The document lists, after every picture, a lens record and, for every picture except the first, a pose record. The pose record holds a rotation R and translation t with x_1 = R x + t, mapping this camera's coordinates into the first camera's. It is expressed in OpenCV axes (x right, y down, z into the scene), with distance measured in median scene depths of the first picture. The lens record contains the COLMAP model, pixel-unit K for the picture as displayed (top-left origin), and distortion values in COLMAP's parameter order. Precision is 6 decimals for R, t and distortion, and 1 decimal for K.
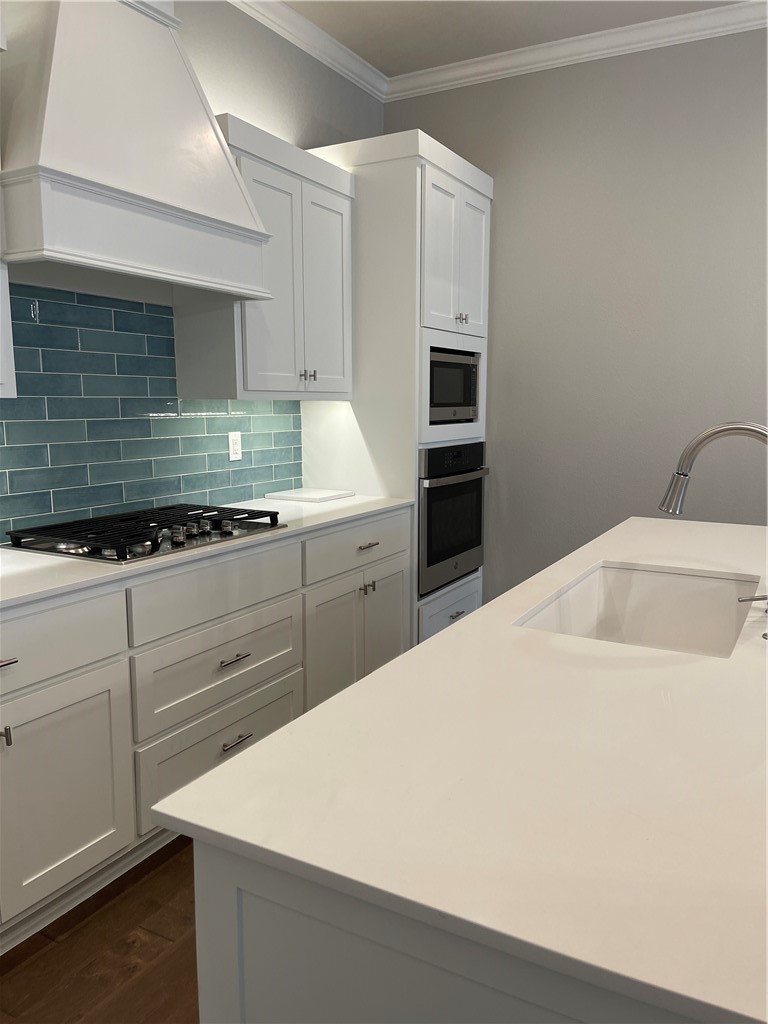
lens RADIAL K [[772.5, 0, 384.6], [0, 772.5, 512.9], [0, 0, 1]] dist [0.002049, -0.001829]
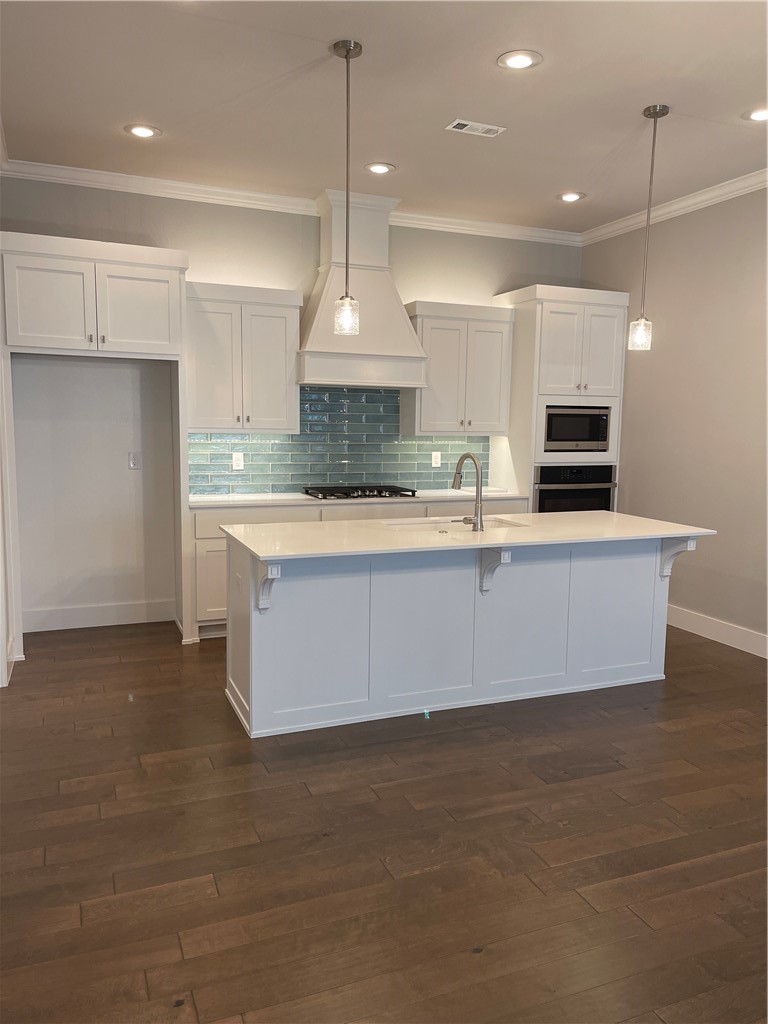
lens RADIAL K [[772.5, 0, 385.6], [0, 772.5, 512.4], [0, 0, 1]] dist [0.002049, -0.001829]
pose [[0.777758, 0.081979, -0.623194, 0.878182], [-0.102795, 0.994699, 0.002559, 0.049493], [0.620101, 0.062071, 0.782063, -0.535746]]
